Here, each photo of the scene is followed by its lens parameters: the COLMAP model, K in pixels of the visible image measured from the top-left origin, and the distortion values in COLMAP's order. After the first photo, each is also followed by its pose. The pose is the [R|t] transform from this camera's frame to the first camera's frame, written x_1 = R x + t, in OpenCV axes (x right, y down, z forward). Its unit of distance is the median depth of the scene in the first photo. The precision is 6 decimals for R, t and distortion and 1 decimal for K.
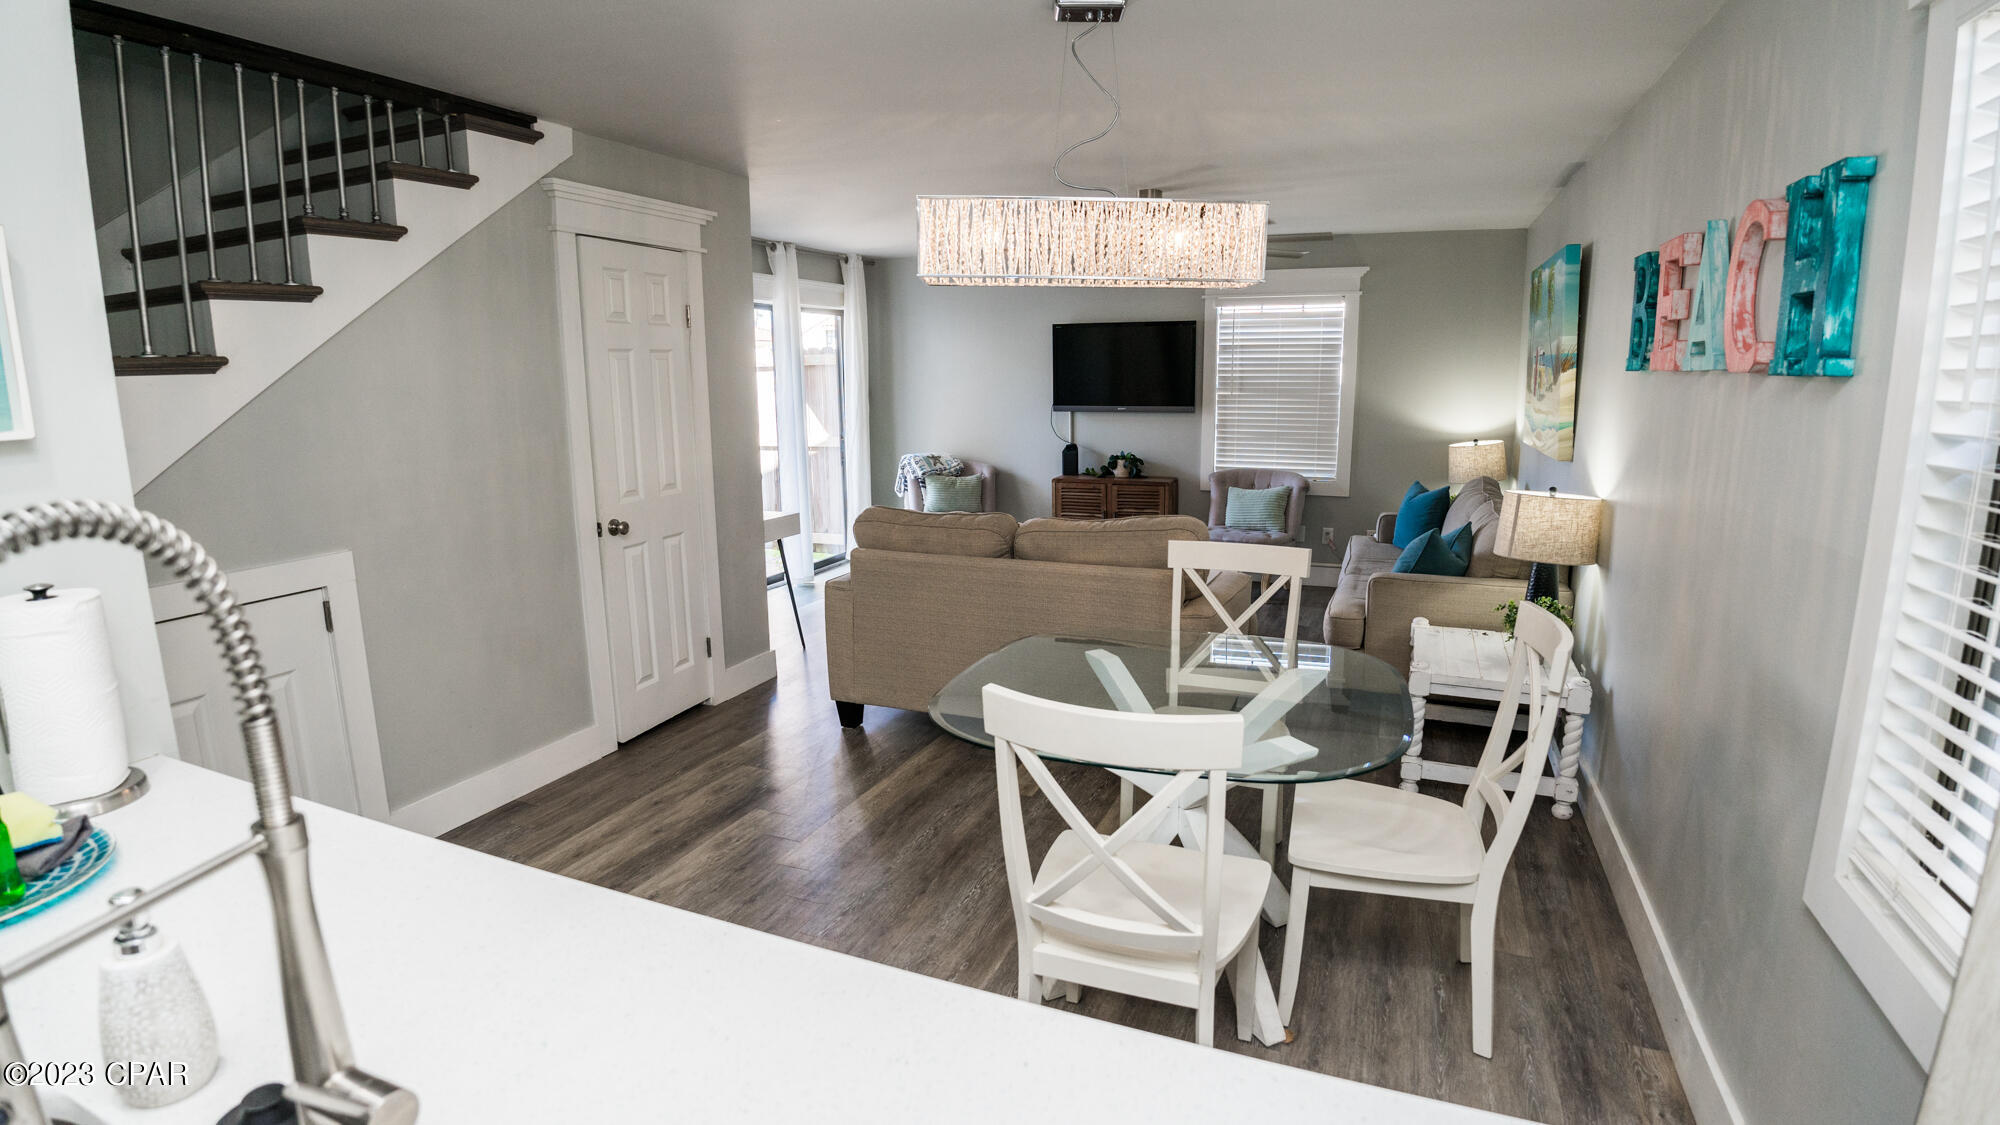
lens RADIAL K [[961.8, 0, 1003.1], [0, 961.8, 562.9], [0, 0, 1]] dist [-0.068166, 0.005791]
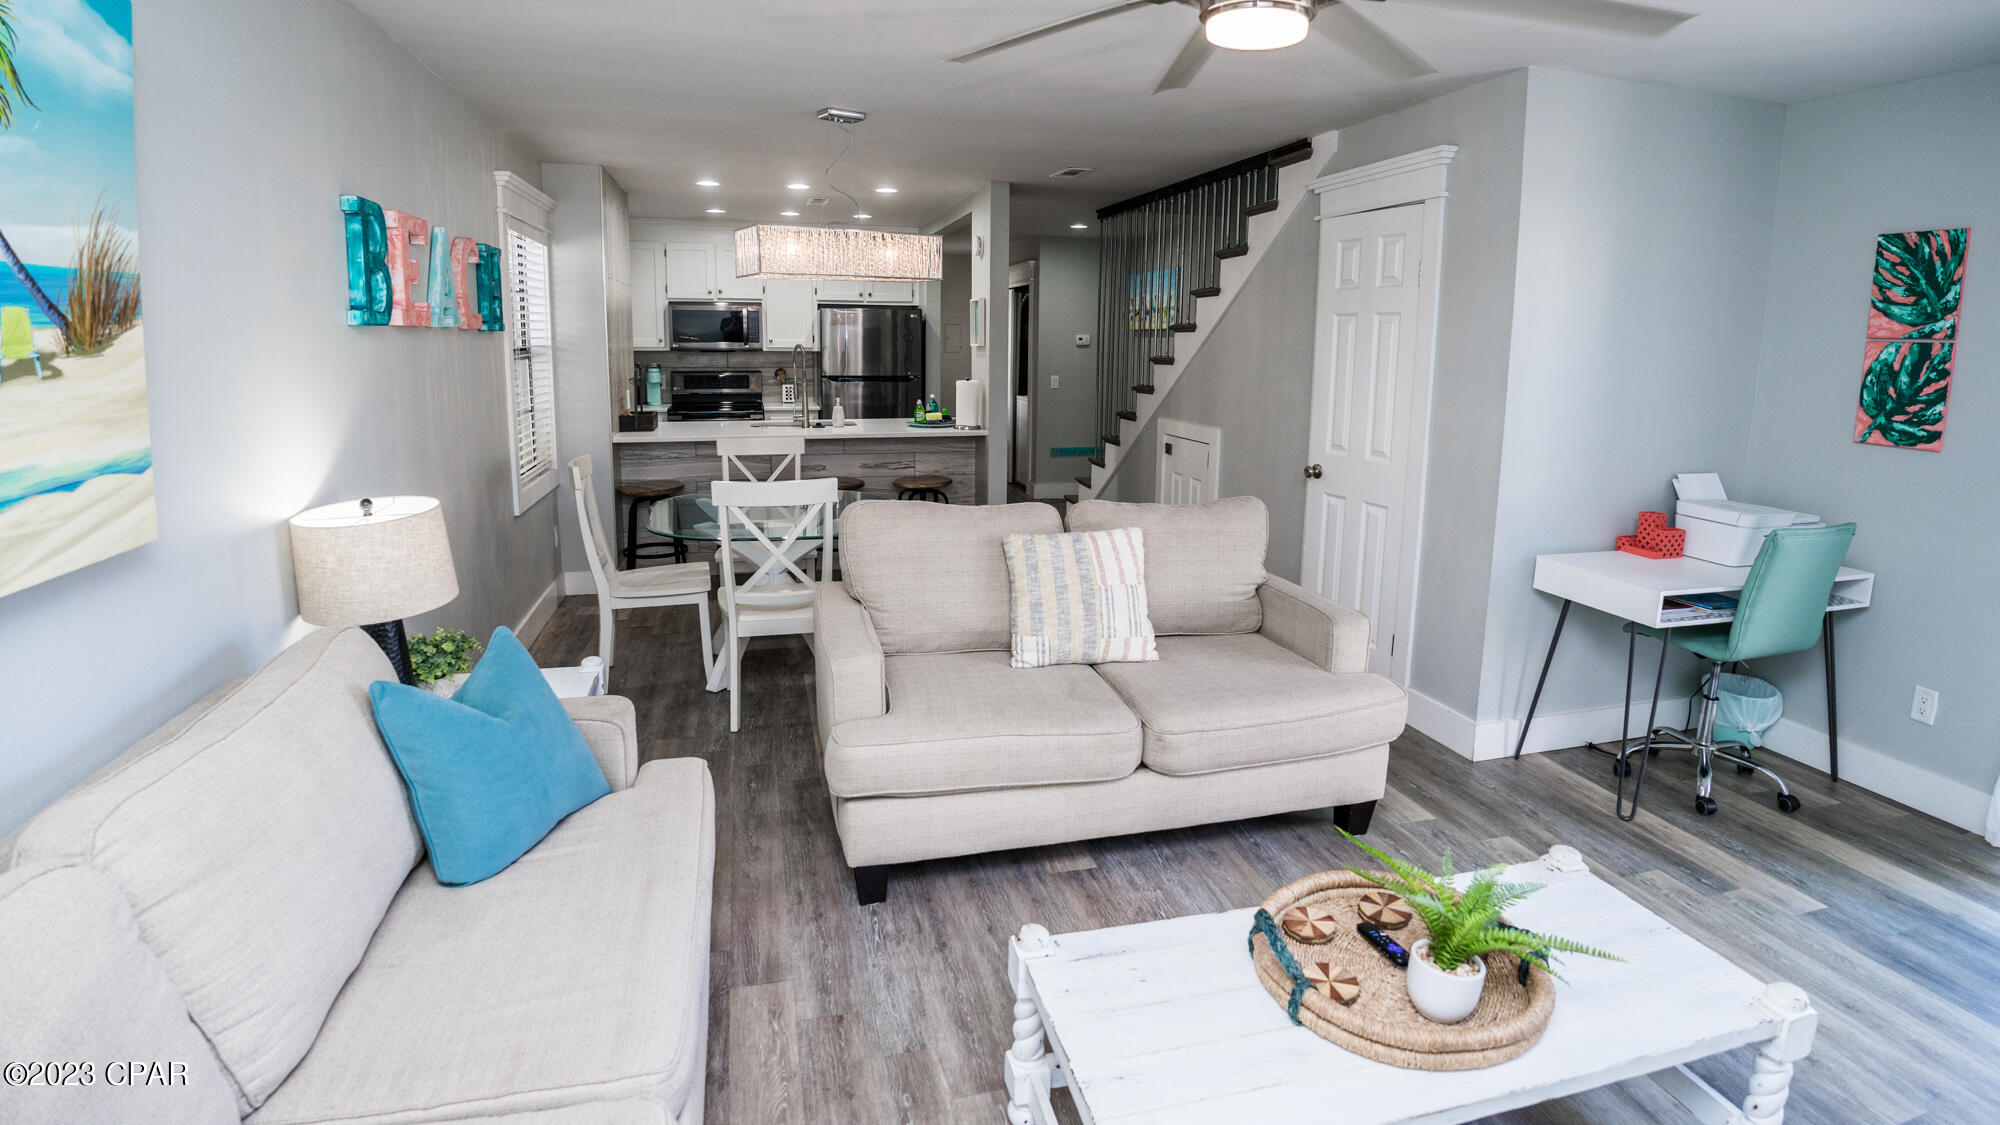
lens RADIAL K [[962.1, 0, 1002.8], [0, 962.1, 492.3], [0, 0, 1]] dist [-0.060599, 0.001294]
pose [[-0.797034, 0.091334, -0.596988, 0.493292], [-0.124570, 0.942380, 0.310488, -0.273082], [0.590948, 0.321836, -0.739731, 1.388291]]
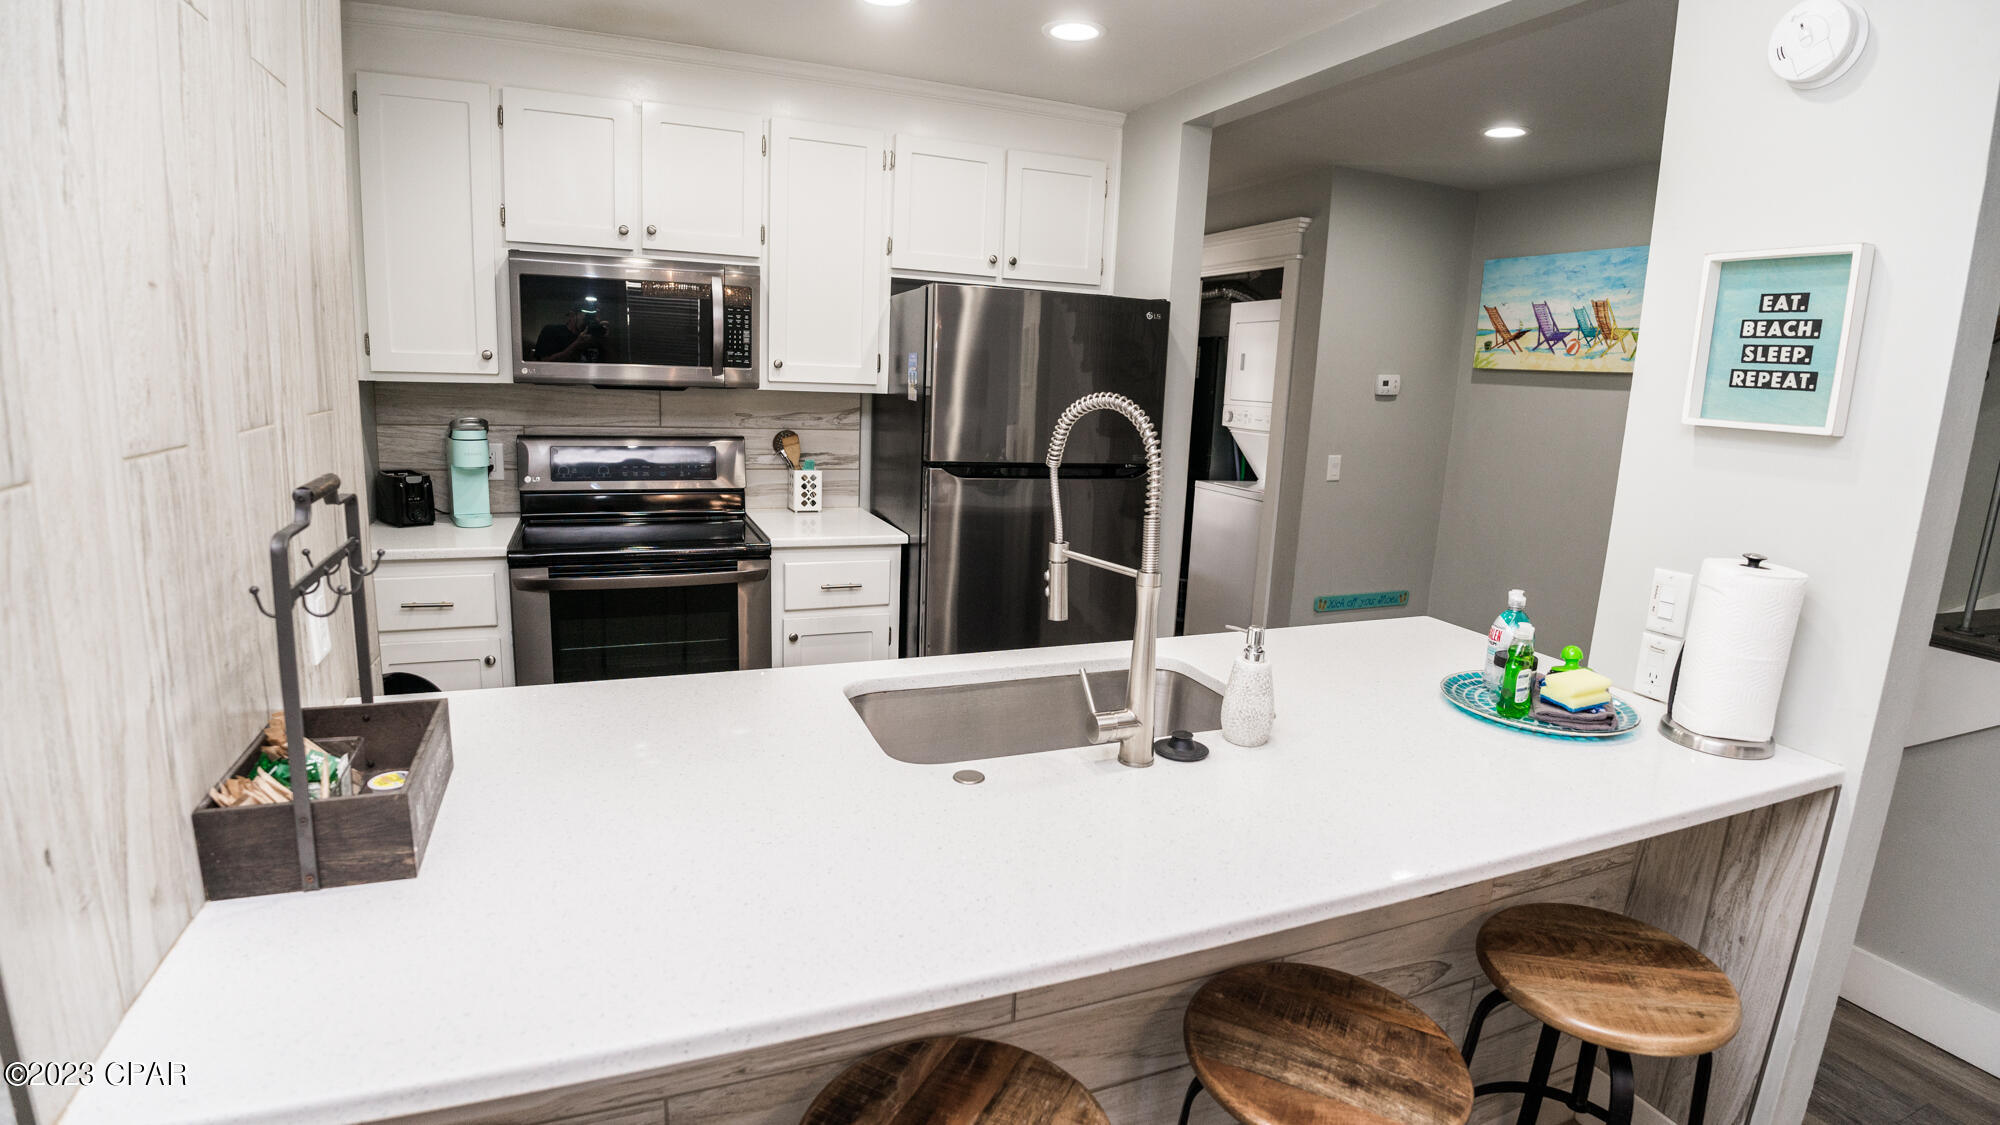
lens RADIAL K [[961.8, 0, 1003.1], [0, 961.8, 562.9], [0, 0, 1]] dist [-0.068166, 0.005791]
pose [[-0.709308, 0.113321, -0.695730, 0.130248], [-0.177186, 0.926640, 0.331577, -0.054410], [0.682266, 0.358464, -0.637194, 0.314249]]
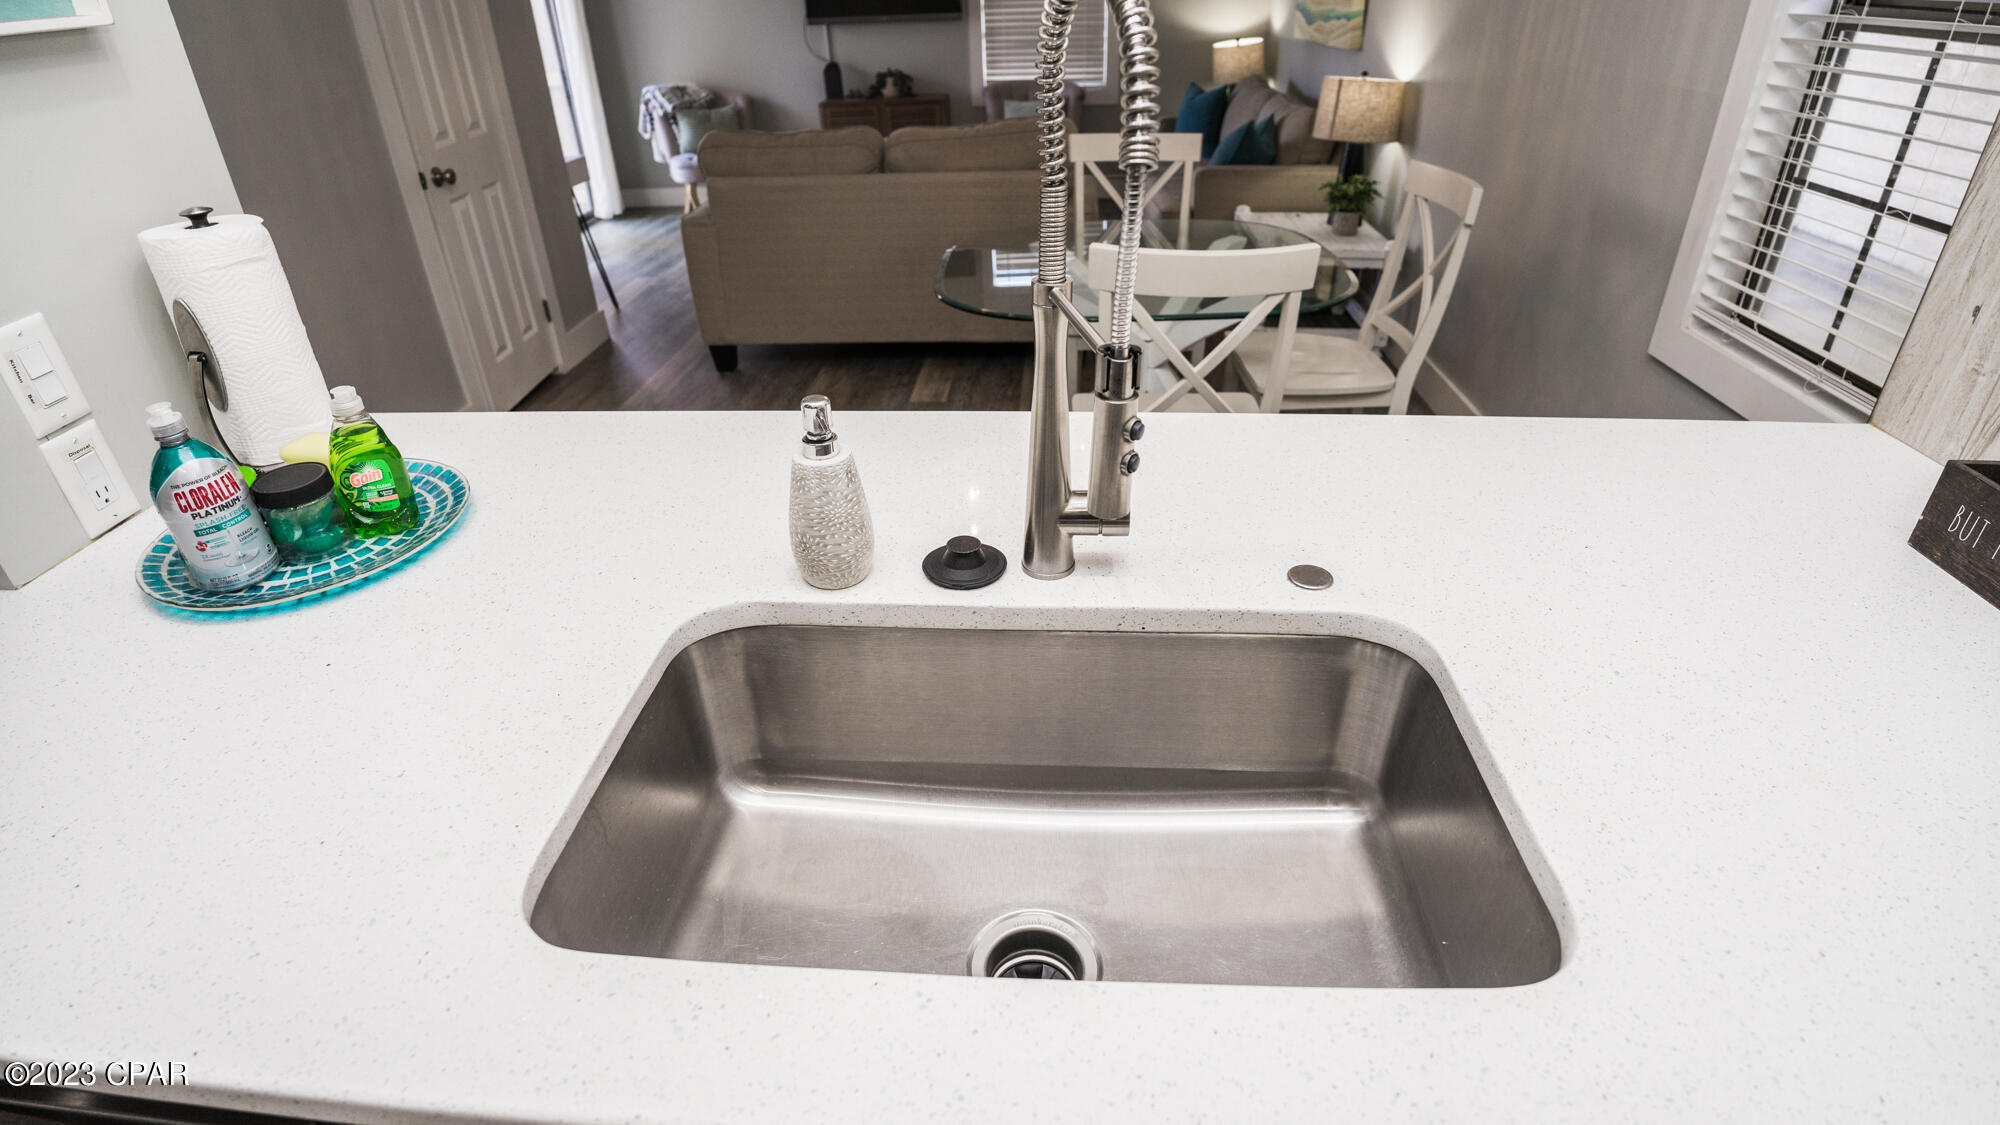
lens RADIAL K [[961.8, 0, 1003.1], [0, 961.8, 562.9], [0, 0, 1]] dist [-0.068166, 0.005791]
pose [[0.943179, -0.186528, 0.274991, -0.188173], [0.080436, 0.931130, 0.355706, 0.026466], [-0.322401, -0.313375, 0.893226, -0.030290]]
